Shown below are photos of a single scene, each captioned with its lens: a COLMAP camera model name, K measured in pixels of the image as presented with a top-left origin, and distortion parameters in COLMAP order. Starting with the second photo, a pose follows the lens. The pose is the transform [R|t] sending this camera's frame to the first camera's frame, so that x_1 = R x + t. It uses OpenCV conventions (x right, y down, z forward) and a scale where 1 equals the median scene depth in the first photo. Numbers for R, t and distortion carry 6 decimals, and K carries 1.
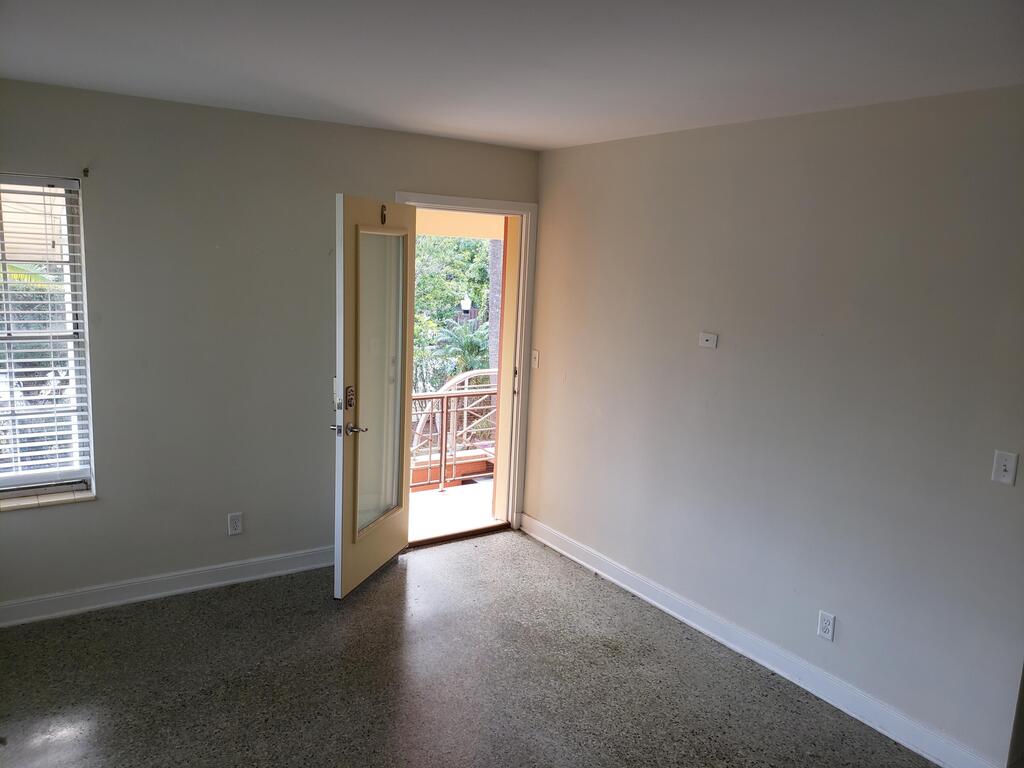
lens RADIAL K [[784.0, 0, 512.0], [0, 784.0, 384.0], [0, 0, 1]] dist [0.000241, 0.000977]
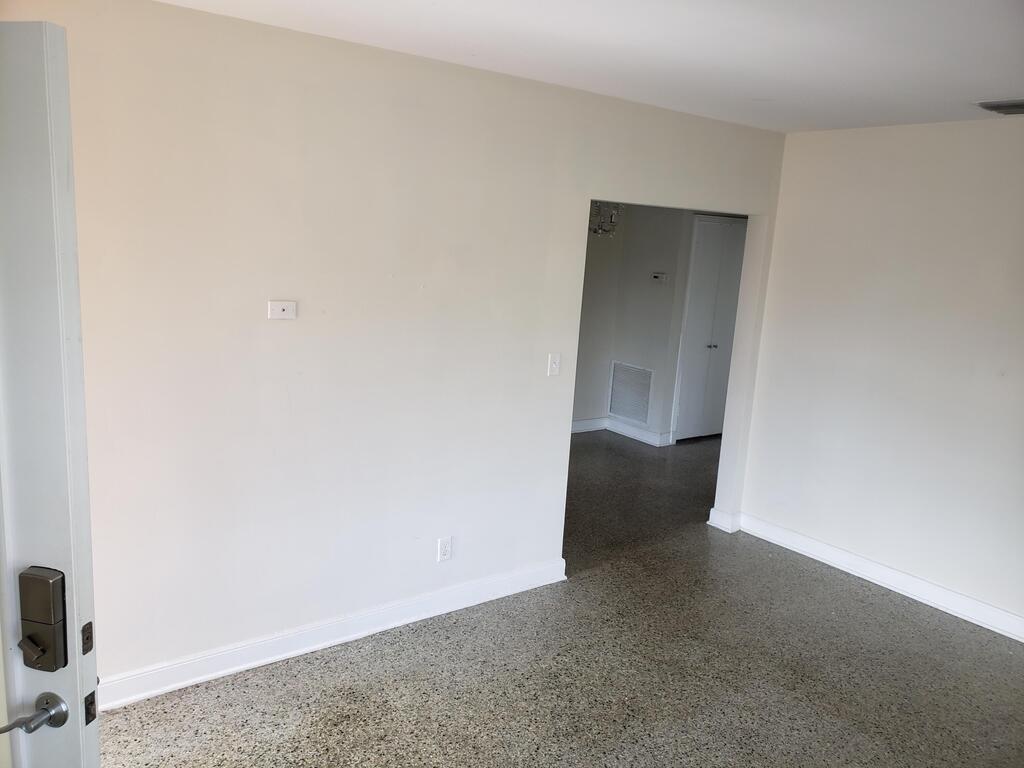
lens RADIAL K [[784.0, 0, 512.0], [0, 784.0, 384.0], [0, 0, 1]] dist [0.000241, 0.000977]
pose [[-0.047382, -0.232118, 0.971533, -0.548596], [0.104719, 0.966111, 0.235930, -0.146956], [-0.993373, 0.112916, -0.021469, 0.804576]]
